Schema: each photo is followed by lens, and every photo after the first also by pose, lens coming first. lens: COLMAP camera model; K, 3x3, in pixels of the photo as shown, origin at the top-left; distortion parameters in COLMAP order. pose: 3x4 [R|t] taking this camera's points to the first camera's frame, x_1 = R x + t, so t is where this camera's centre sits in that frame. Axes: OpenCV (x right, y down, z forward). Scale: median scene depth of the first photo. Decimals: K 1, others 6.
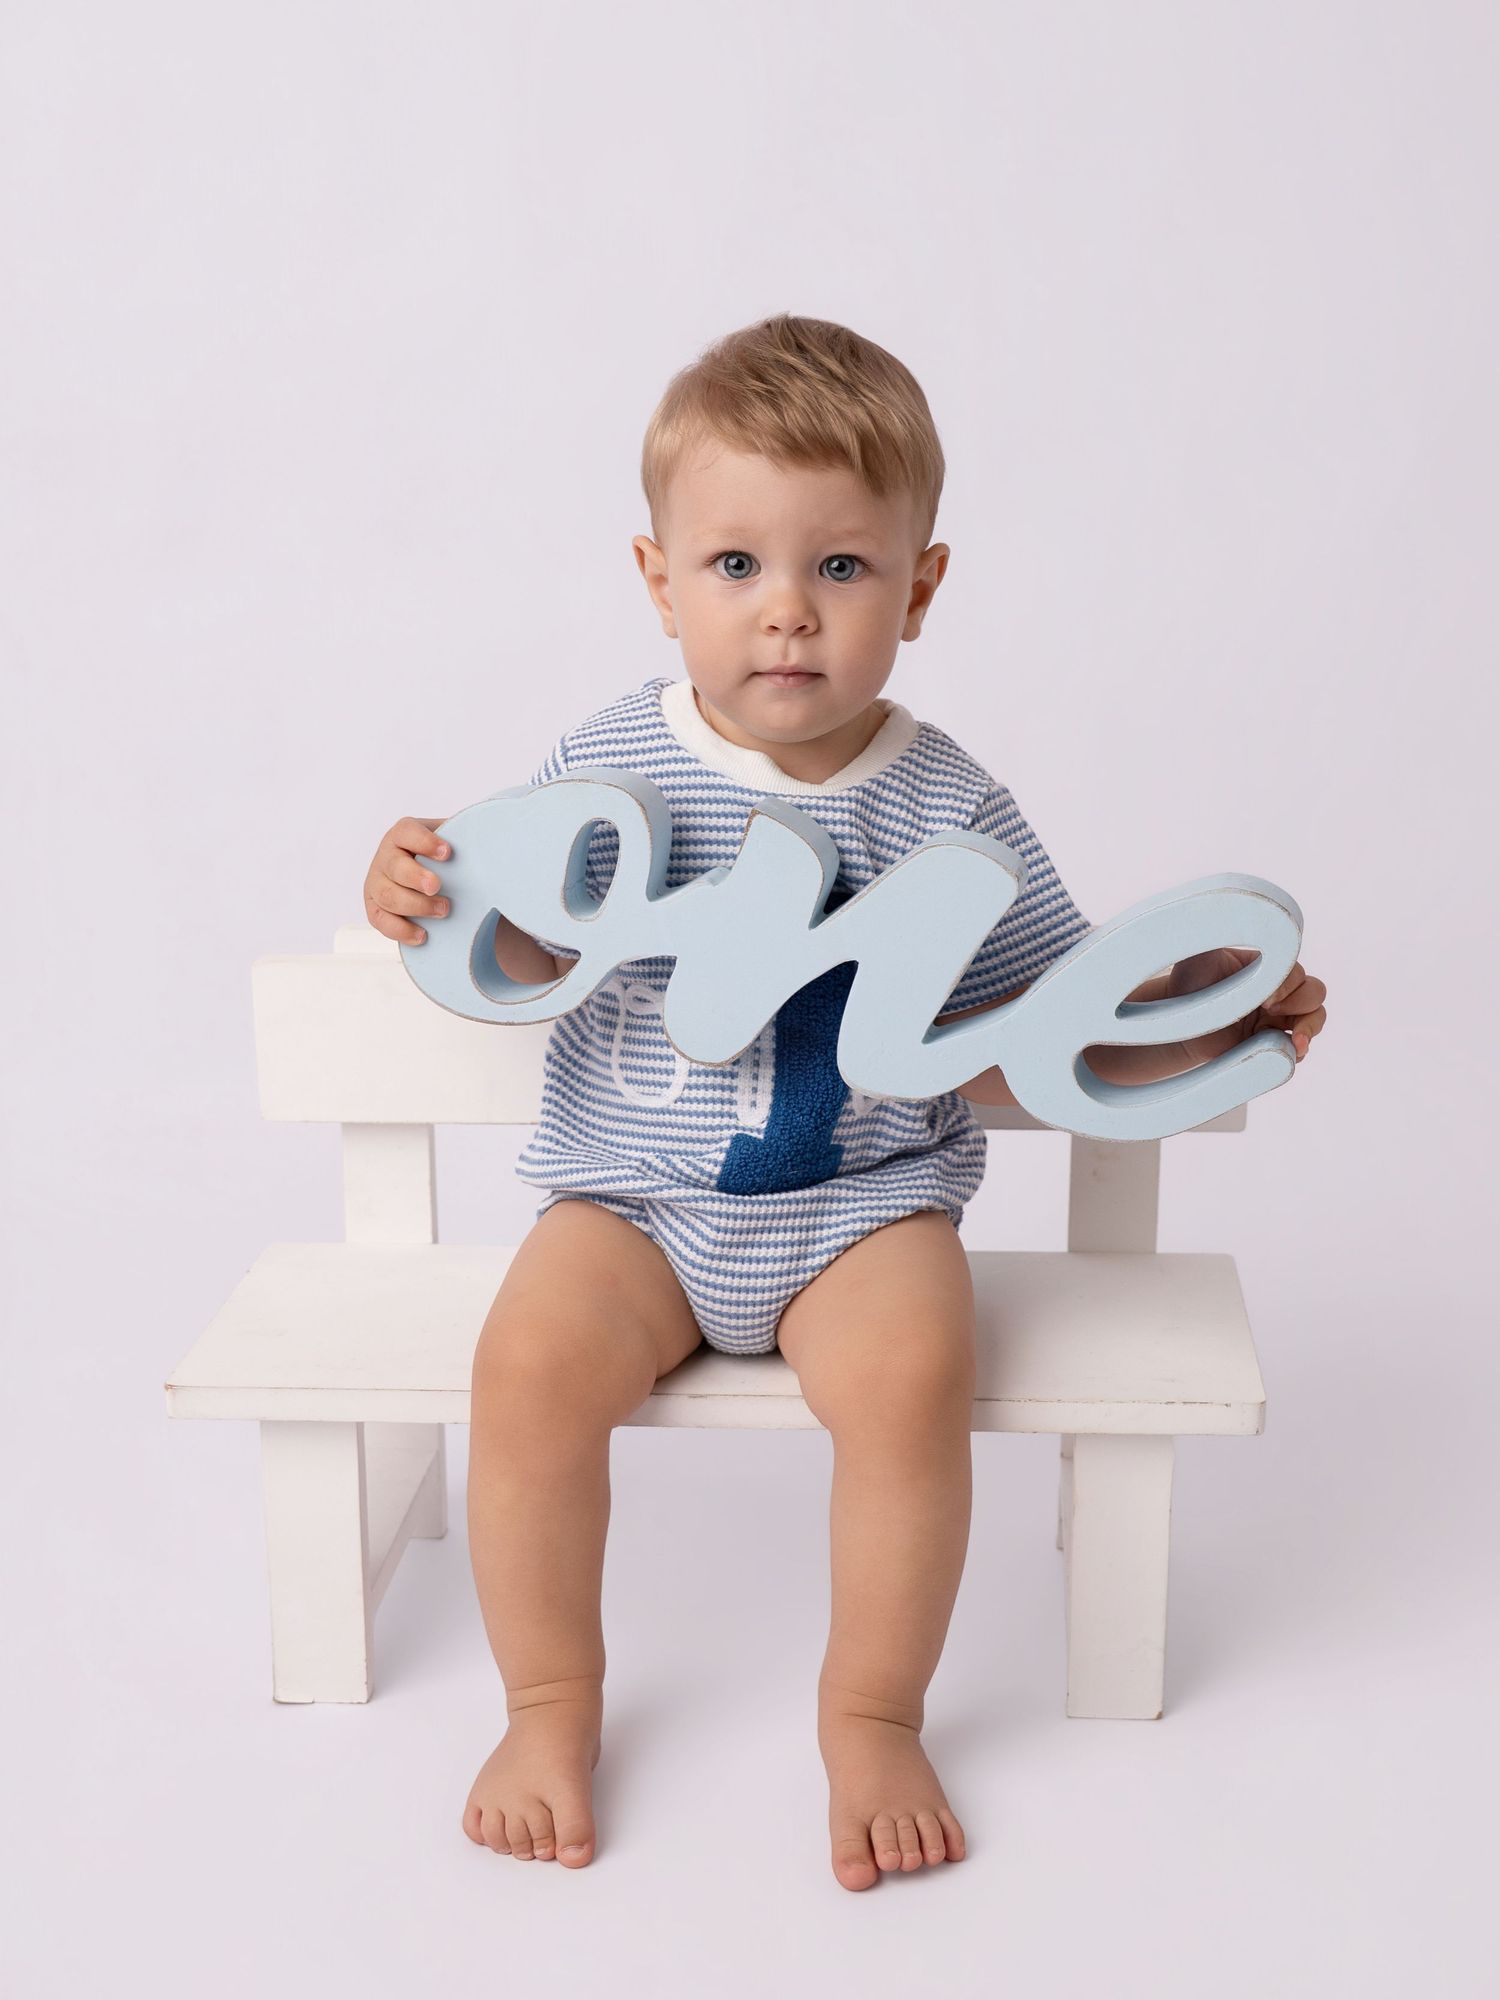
lens RADIAL K [[2226.7, 0, 755.7], [0, 2226.7, 997.2], [0, 0, 1]] dist [0.012466, 0.000000]
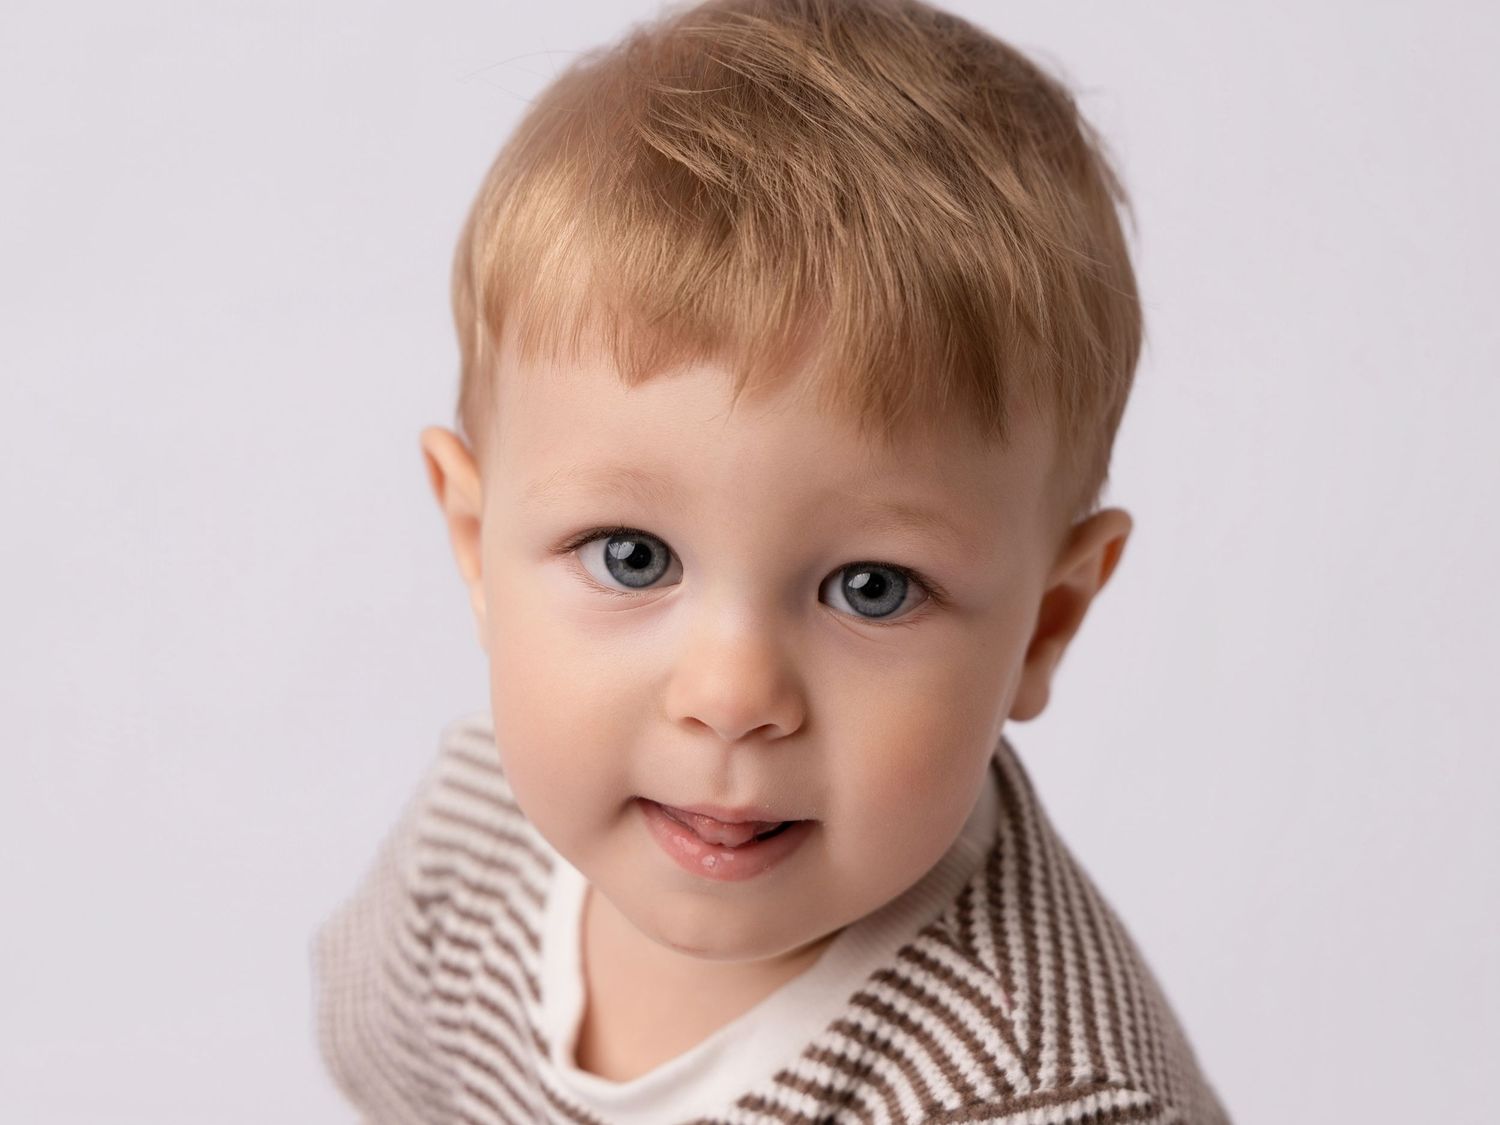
lens RADIAL K [[3185.6, 0, 749.5], [0, 3185.6, 563.0], [0, 0, 1]] dist [-0.362847, 0.000000]
pose [[0.994779, 0.100125, -0.019738, 0.026064], [-0.100723, 0.994397, -0.032088, -0.175083], [0.016414, 0.033908, 0.999290, 0.391318]]
